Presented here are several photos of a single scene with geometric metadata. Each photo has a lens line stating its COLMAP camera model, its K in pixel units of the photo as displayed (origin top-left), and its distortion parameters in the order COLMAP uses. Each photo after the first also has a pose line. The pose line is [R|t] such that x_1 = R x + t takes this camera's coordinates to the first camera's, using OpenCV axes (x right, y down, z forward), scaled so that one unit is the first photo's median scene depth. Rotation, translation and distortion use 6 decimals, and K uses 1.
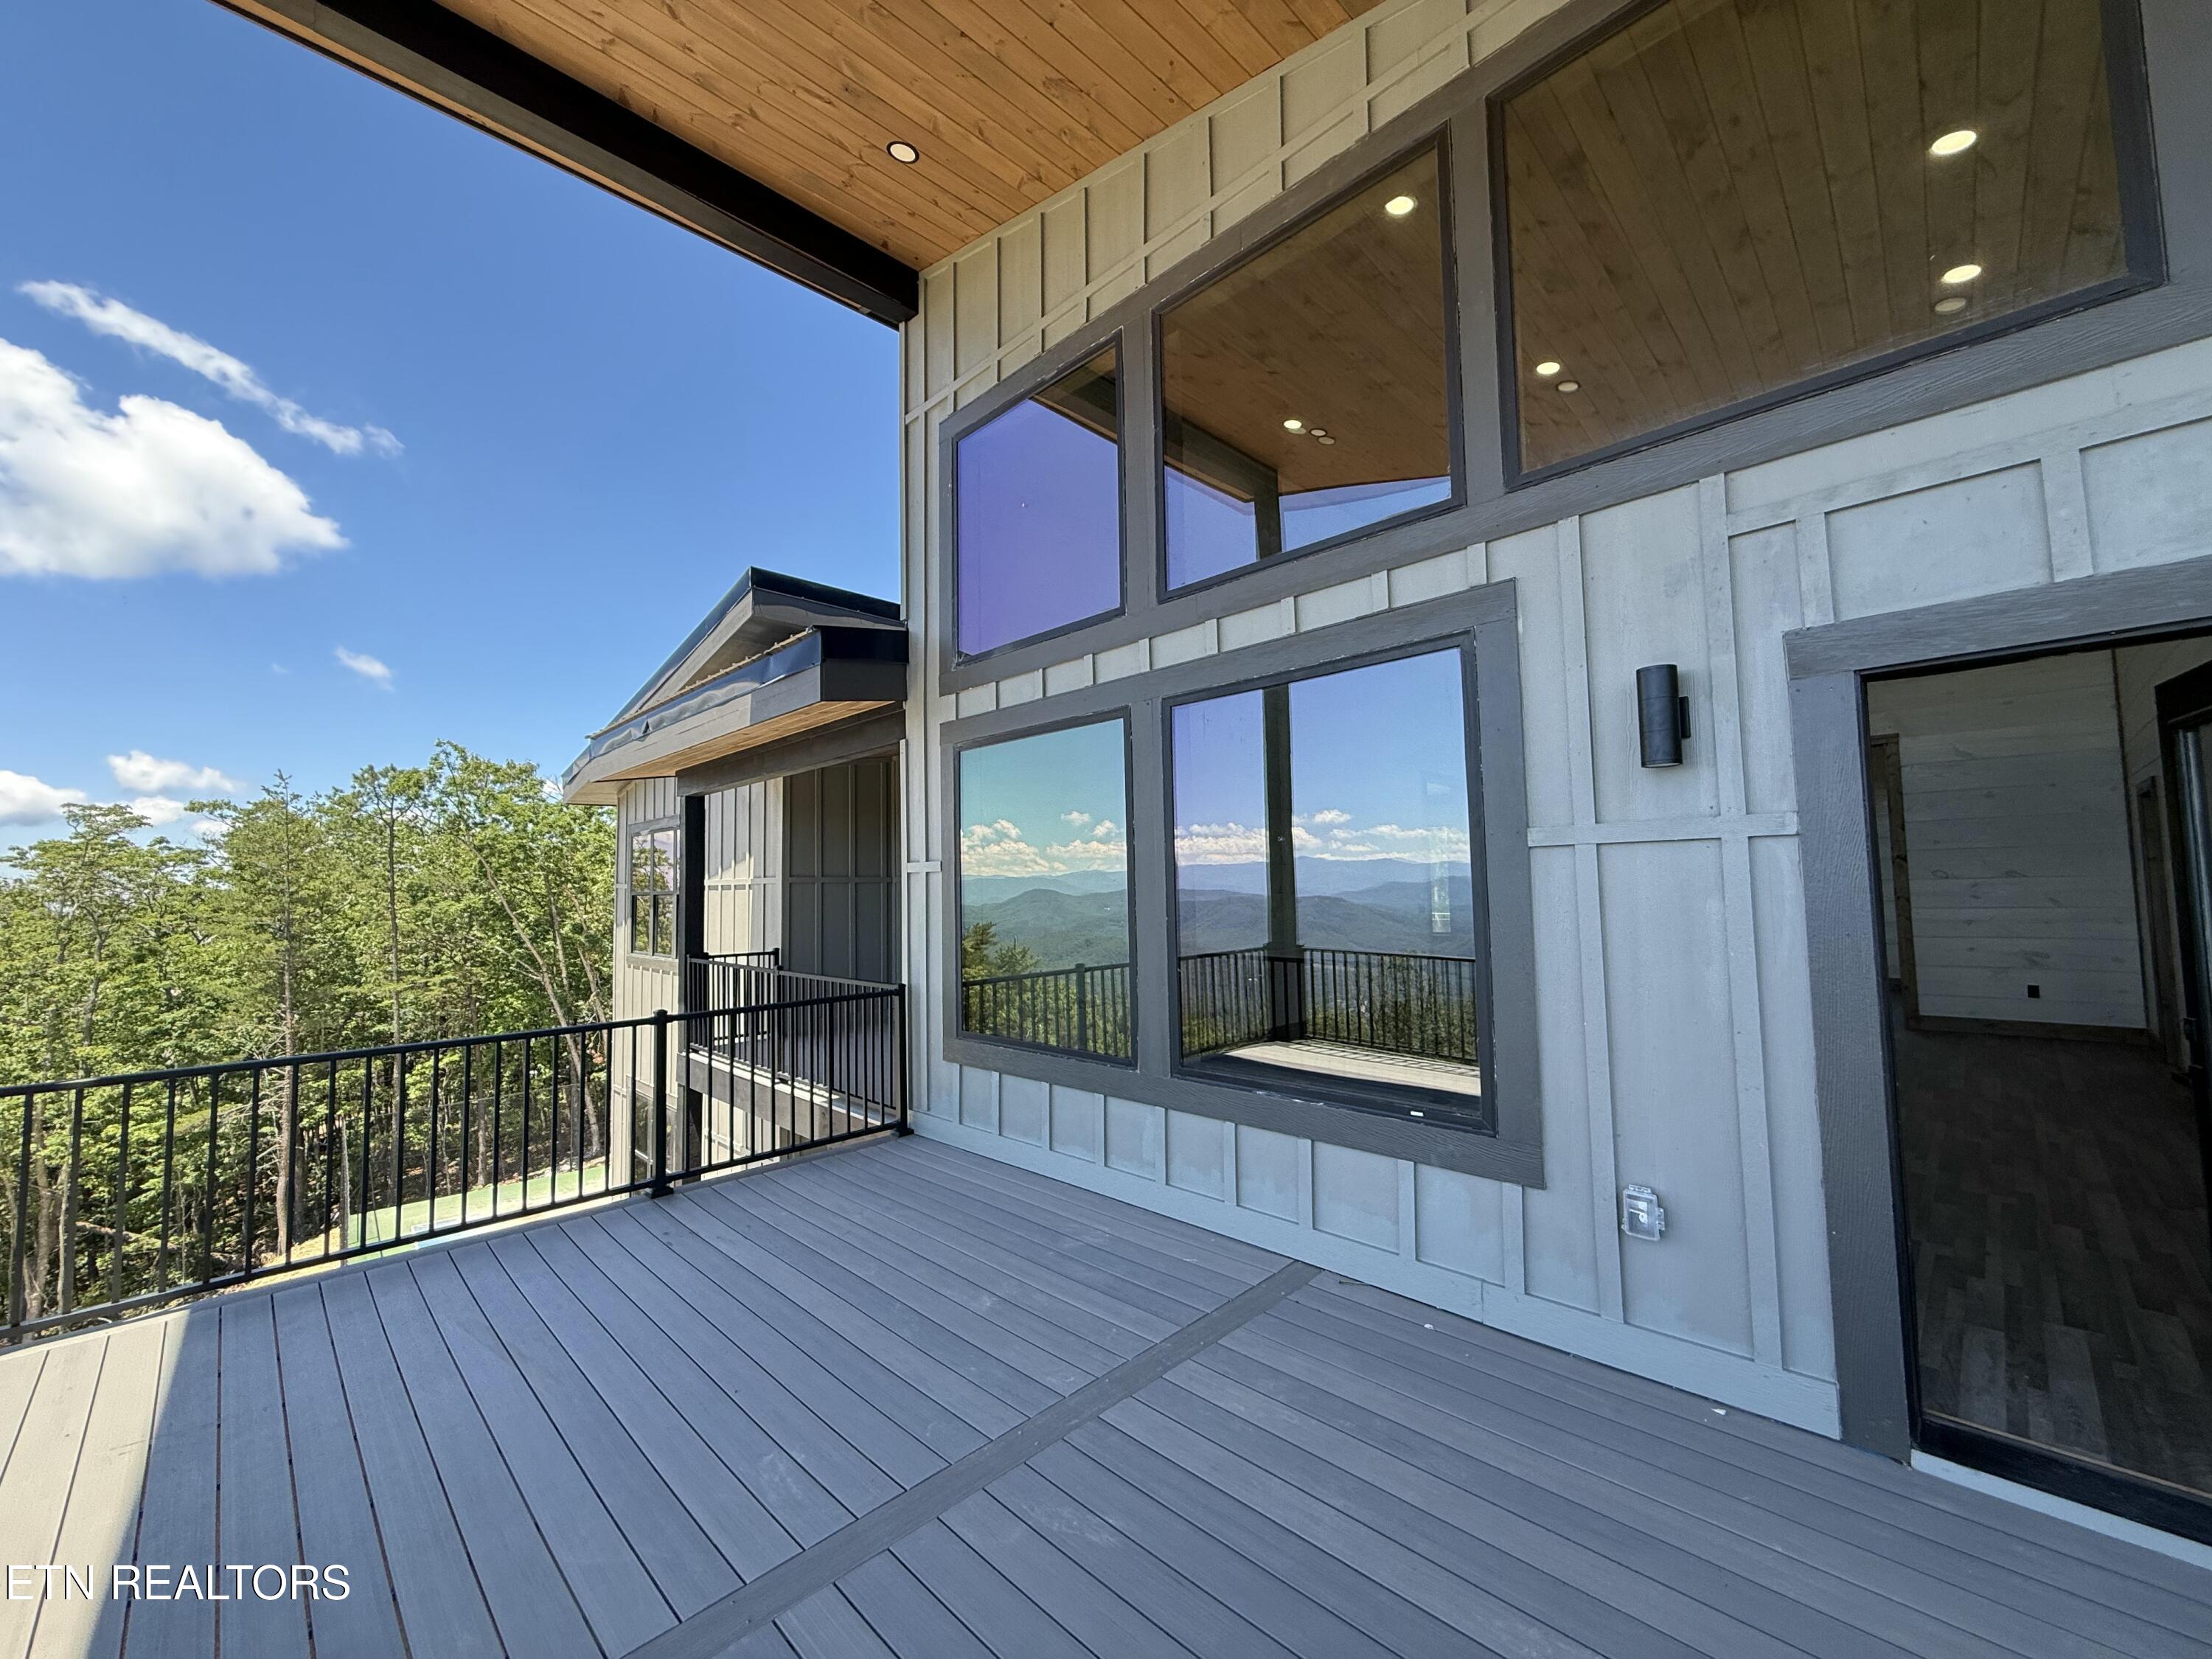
lens RADIAL K [[883.0, 0, 1105.4], [0, 883.0, 828.3], [0, 0, 1]] dist [0.000675, 0.000190]
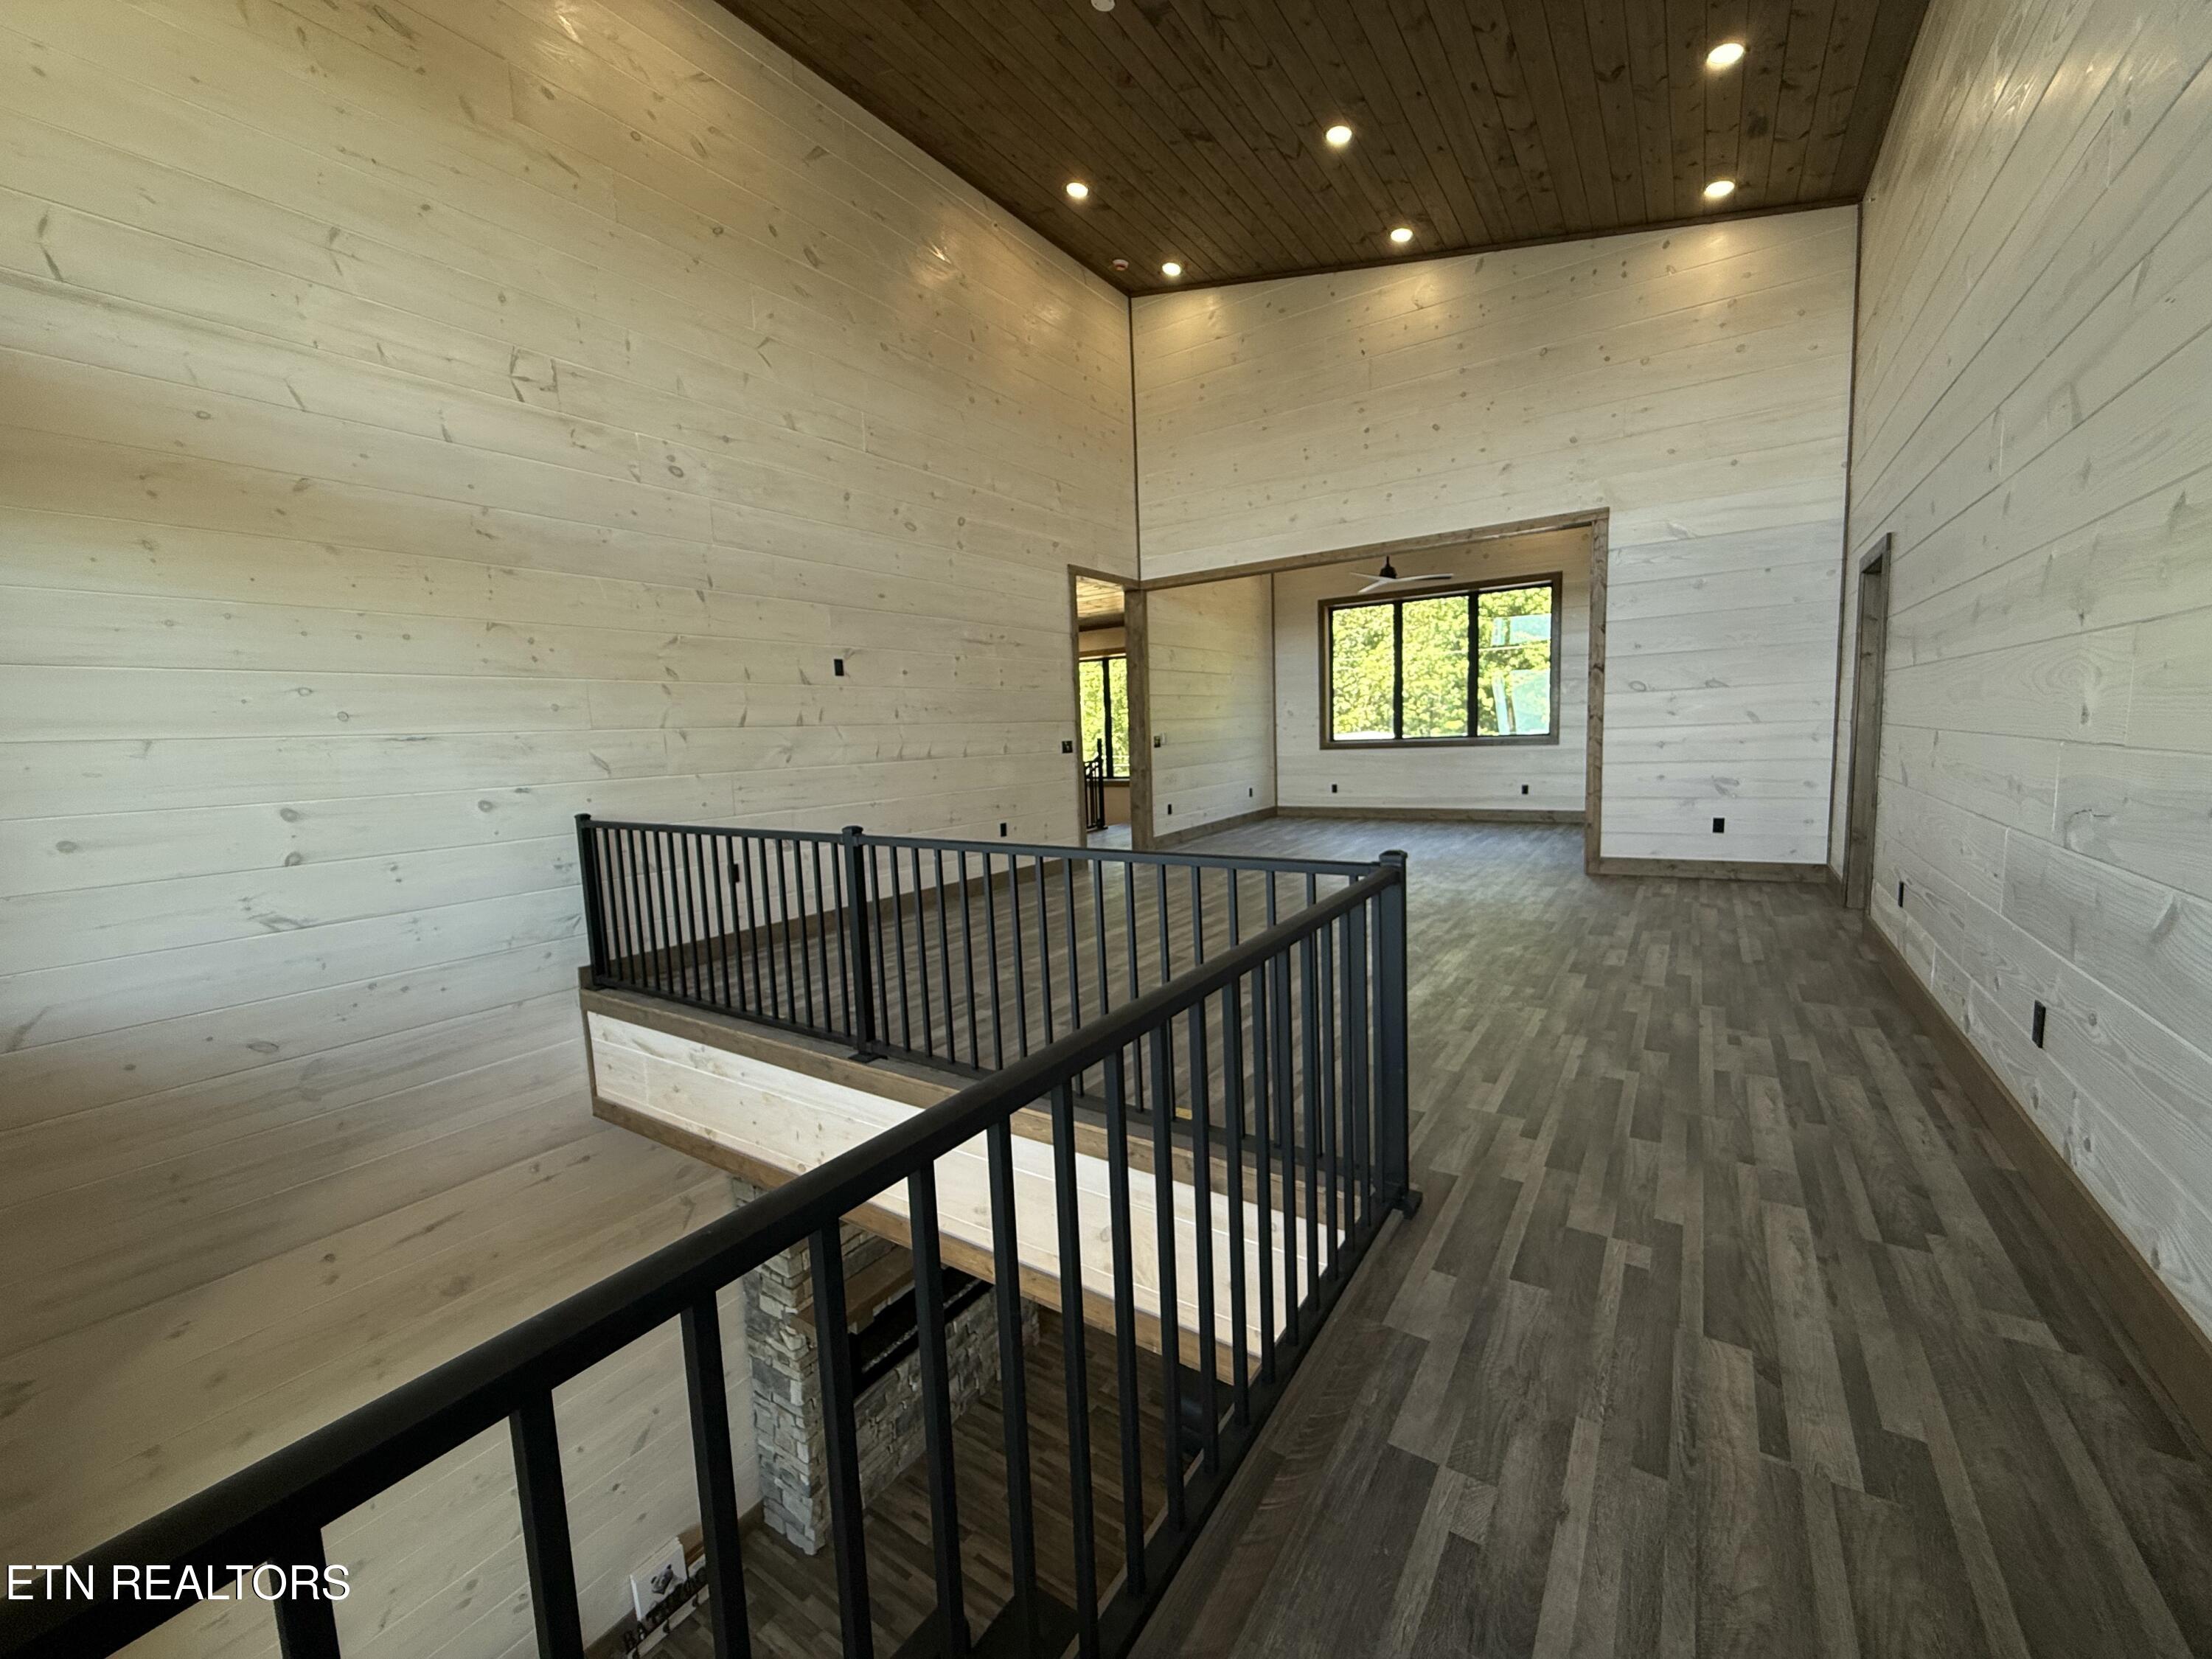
lens RADIAL K [[883.0, 0, 1104.9], [0, 883.0, 830.1], [0, 0, 1]] dist [0.000675, 0.000190]
pose [[0.980076, -0.042541, 0.194015, 0.320273], [0.008834, 0.985164, 0.171390, 0.041361], [-0.198428, -0.166262, 0.965911, 0.308720]]
